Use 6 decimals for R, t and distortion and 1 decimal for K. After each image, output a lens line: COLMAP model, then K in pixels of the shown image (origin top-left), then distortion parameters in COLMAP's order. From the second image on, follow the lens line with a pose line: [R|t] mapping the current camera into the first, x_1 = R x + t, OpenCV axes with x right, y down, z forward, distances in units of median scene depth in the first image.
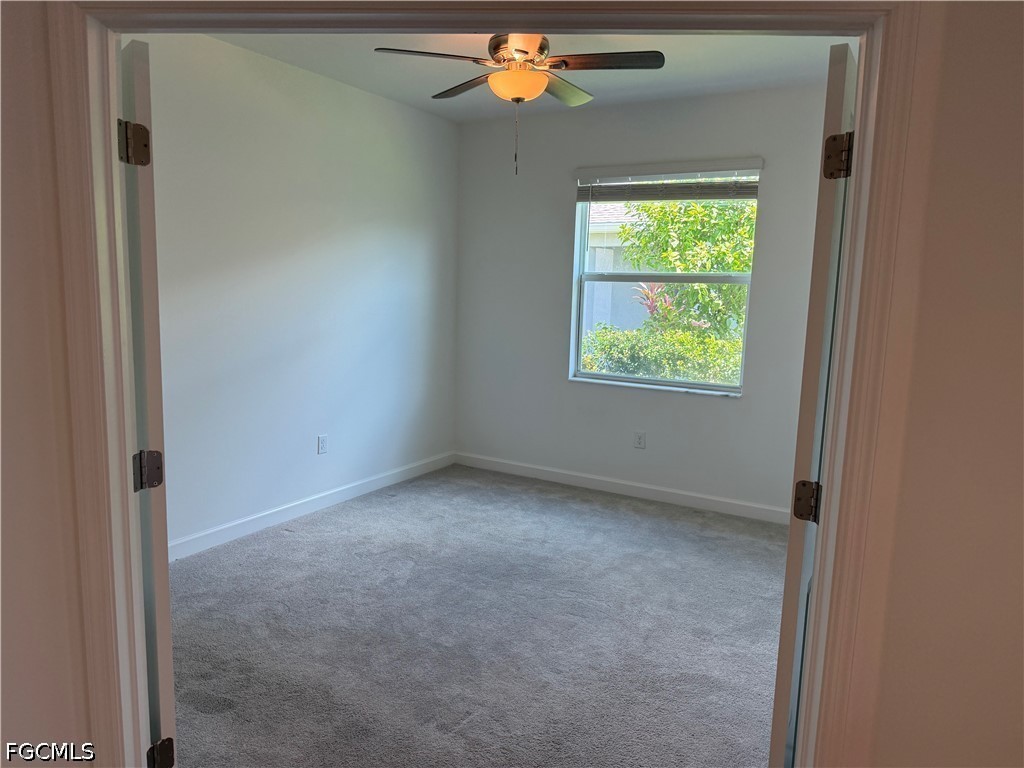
lens RADIAL K [[706.1, 0, 511.7], [0, 706.1, 388.5], [0, 0, 1]] dist [0.183250, -0.363362]
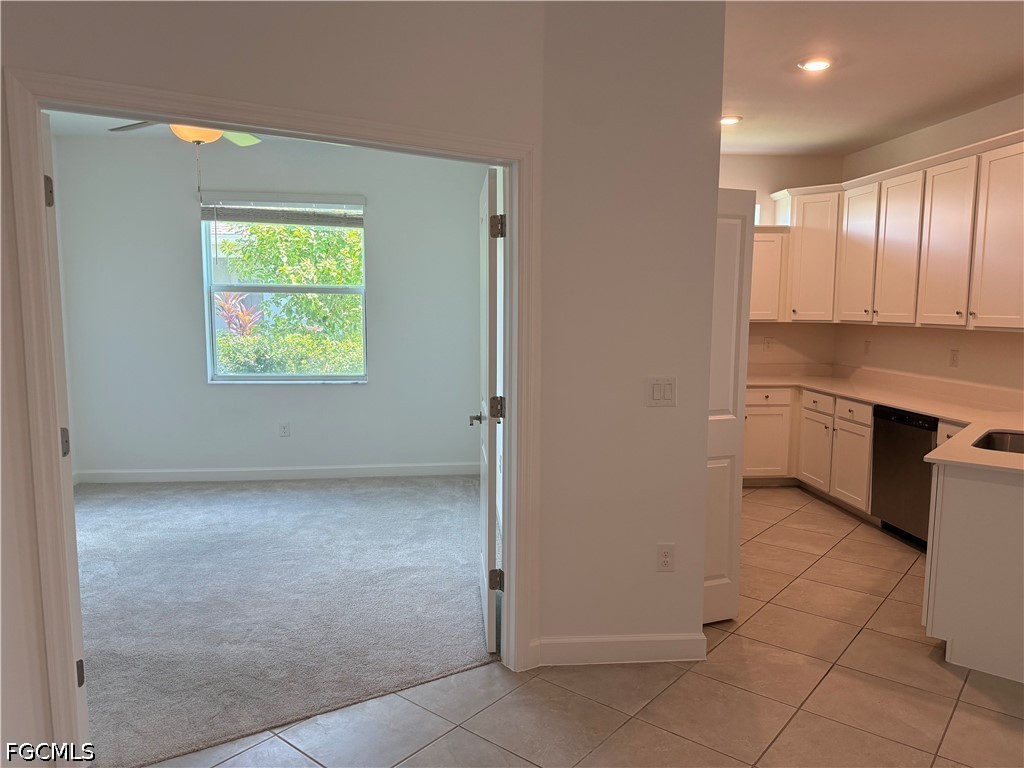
lens RADIAL K [[711.5, 0, 512.0], [0, 711.5, 384.0], [0, 0, 1]] dist [0.096260, -0.152085]
pose [[0.809069, -0.087303, 0.581193, -0.202139], [0.099988, 0.994936, 0.010261, 0.025839], [-0.579146, 0.049810, 0.813701, -0.172398]]
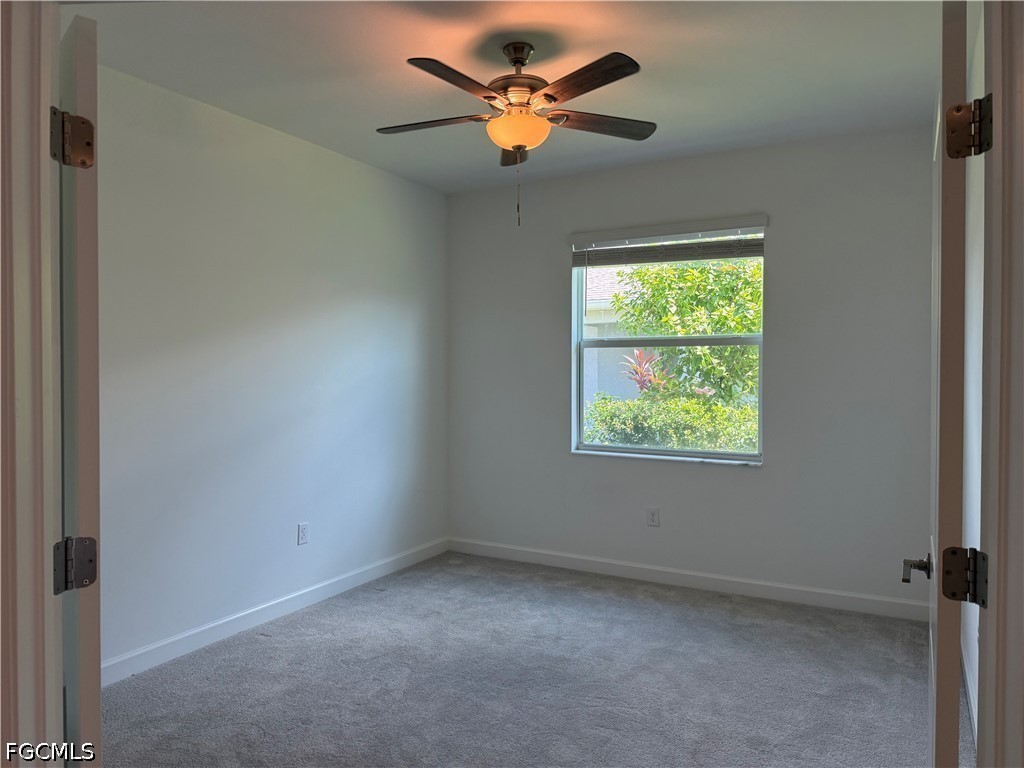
lens RADIAL K [[711.5, 0, 512.0], [0, 711.5, 384.0], [0, 0, 1]] dist [0.096260, -0.152085]
pose [[0.999175, -0.027573, 0.029819, -0.024786], [0.031060, 0.991843, -0.123623, 0.011720], [-0.026167, 0.124447, 0.991881, 0.077160]]
